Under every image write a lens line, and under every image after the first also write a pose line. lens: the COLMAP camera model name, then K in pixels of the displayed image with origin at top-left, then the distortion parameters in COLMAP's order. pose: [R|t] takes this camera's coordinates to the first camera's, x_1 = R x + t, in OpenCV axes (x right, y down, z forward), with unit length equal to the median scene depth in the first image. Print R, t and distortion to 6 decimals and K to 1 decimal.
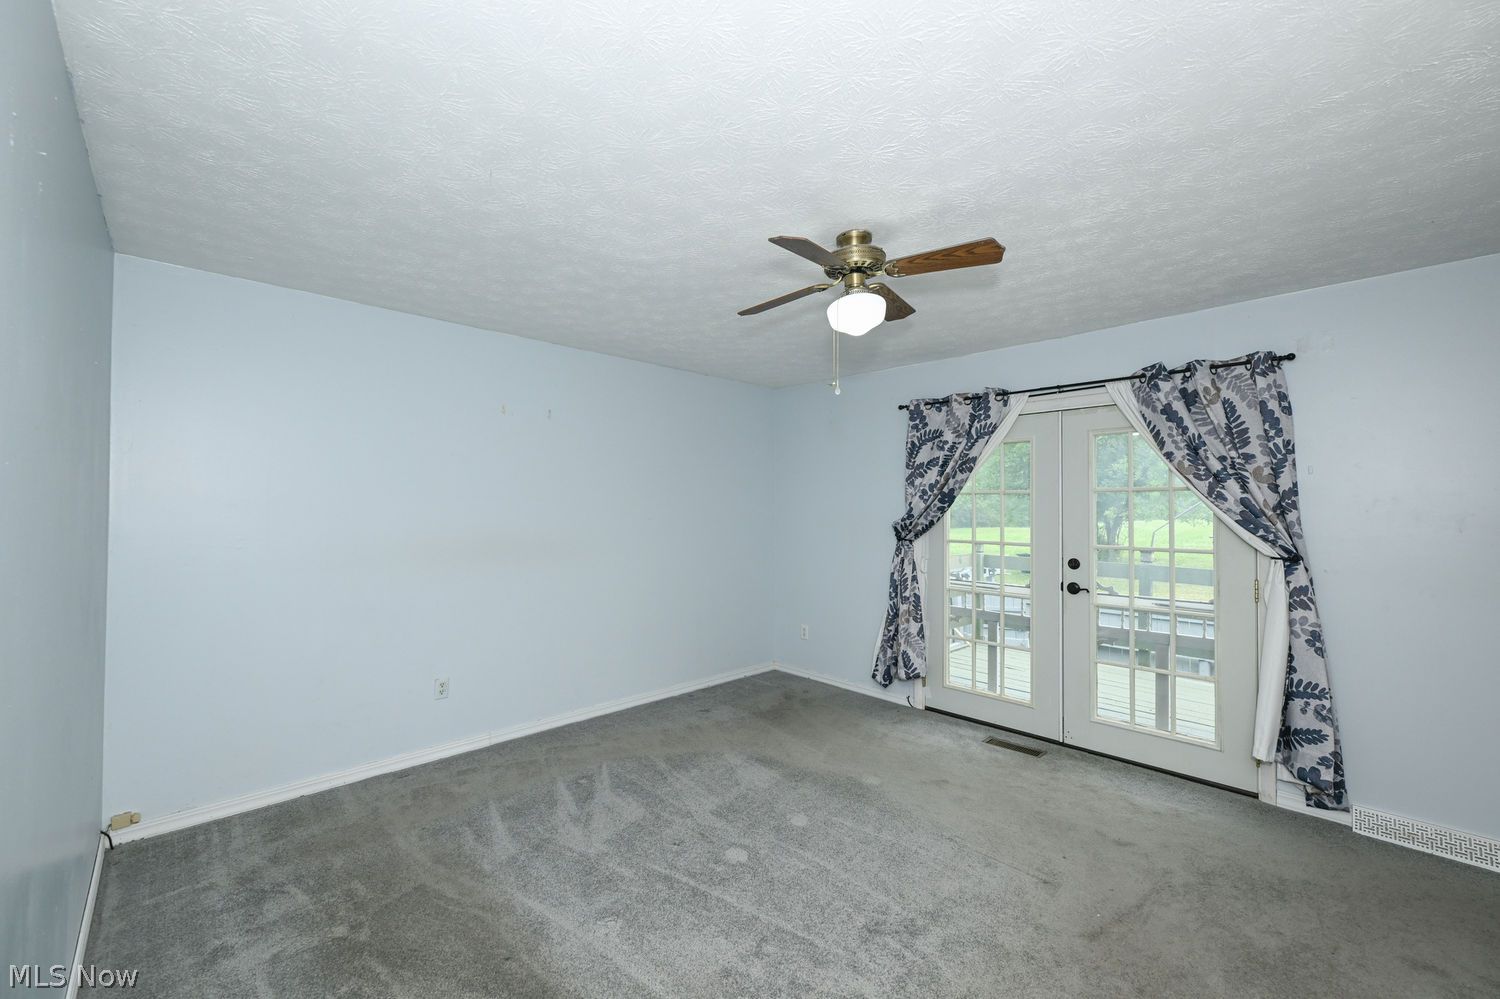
lens RADIAL K [[598.3, 0, 746.6], [0, 598.3, 500.8], [0, 0, 1]] dist [-0.002234, 0.000190]
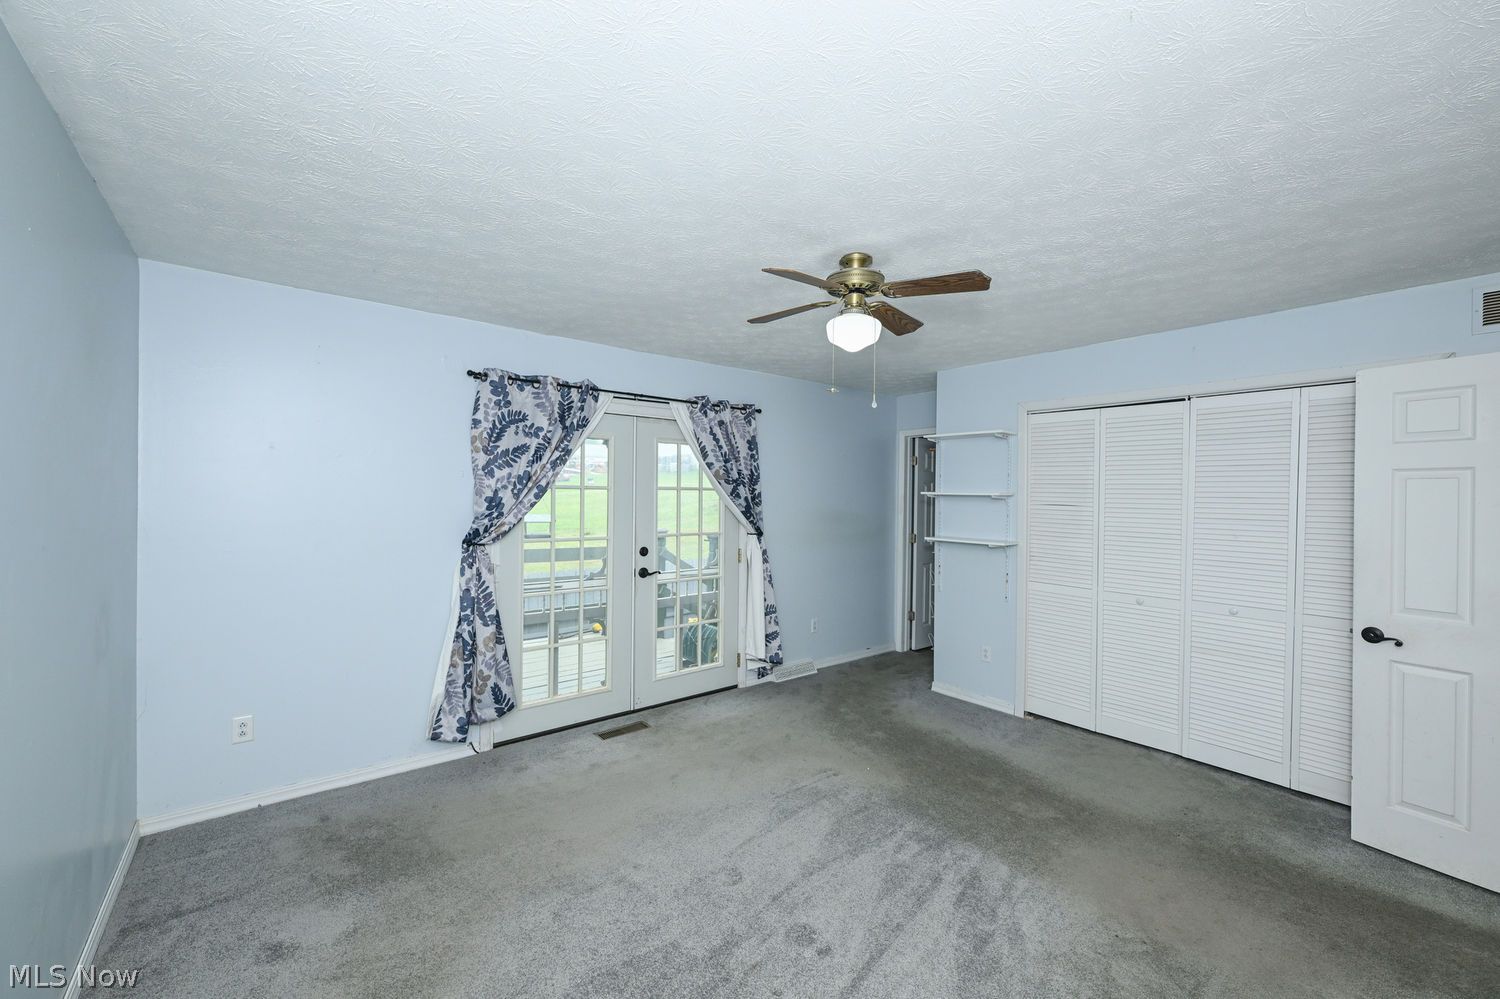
lens RADIAL K [[598.3, 0, 746.6], [0, 598.3, 500.8], [0, 0, 1]] dist [-0.002234, 0.000190]
pose [[0.087531, -0.011691, 0.996093, -0.601902], [-0.021180, 0.999683, 0.013594, -0.012738], [-0.995937, -0.022288, 0.087256, 0.725107]]
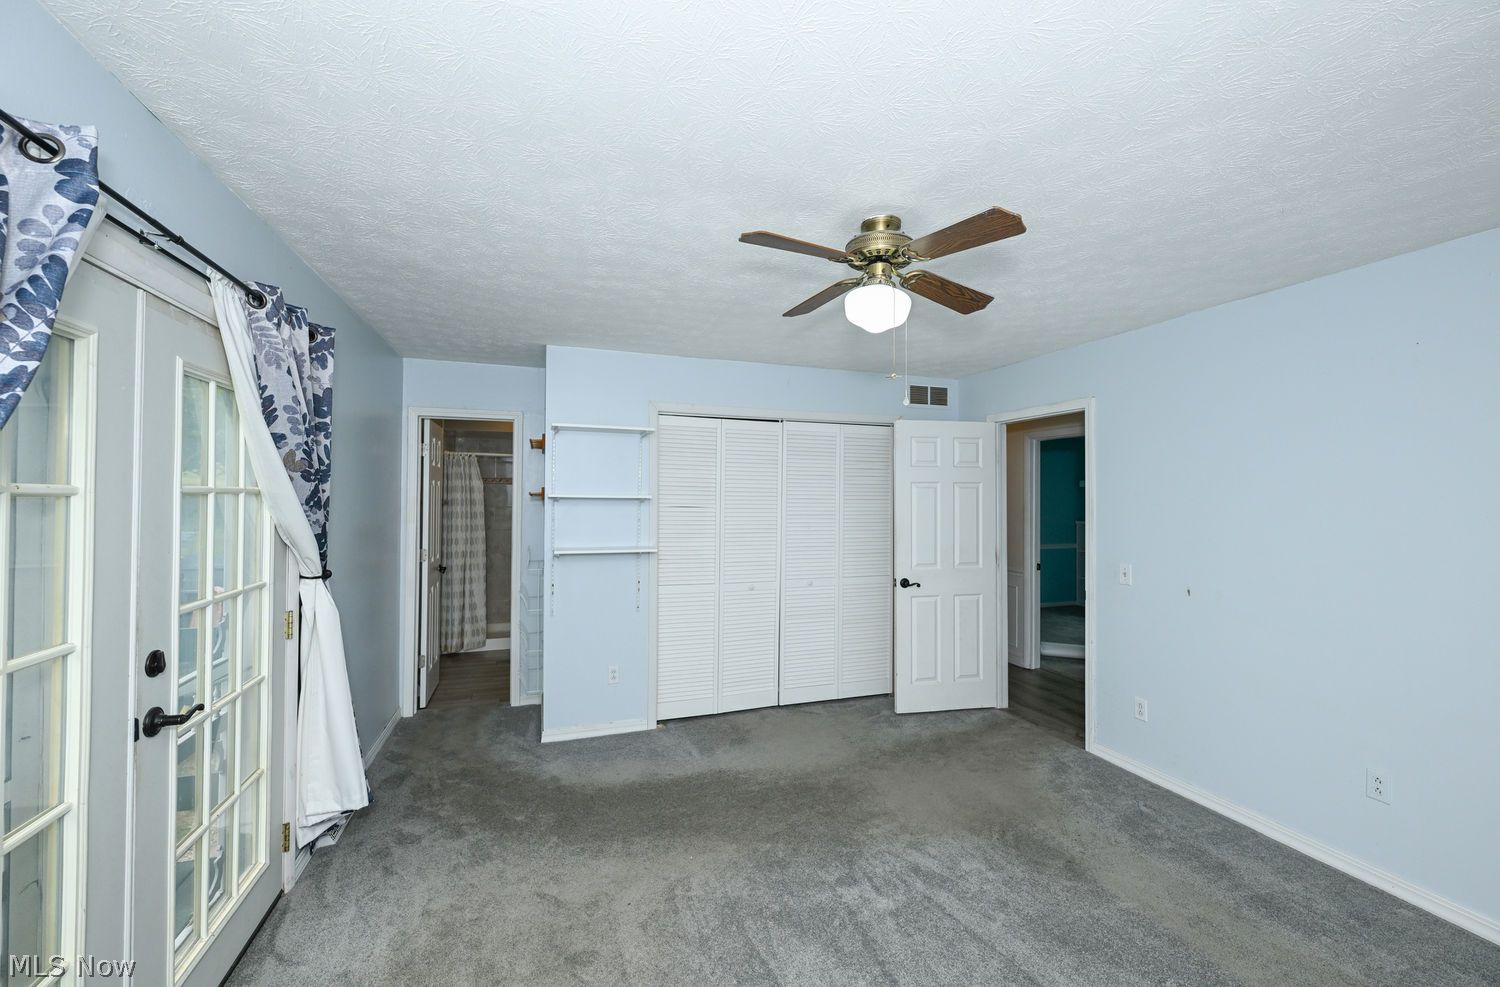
lens RADIAL K [[599.1, 0, 750.0], [0, 599.1, 493.5], [0, 0, 1]] dist [0.000702, -0.000039]
pose [[-0.912510, -0.005762, 0.409013, -0.006535], [-0.012133, 0.999842, -0.012982, -0.014590], [-0.408874, -0.016809, -0.912436, 1.254106]]
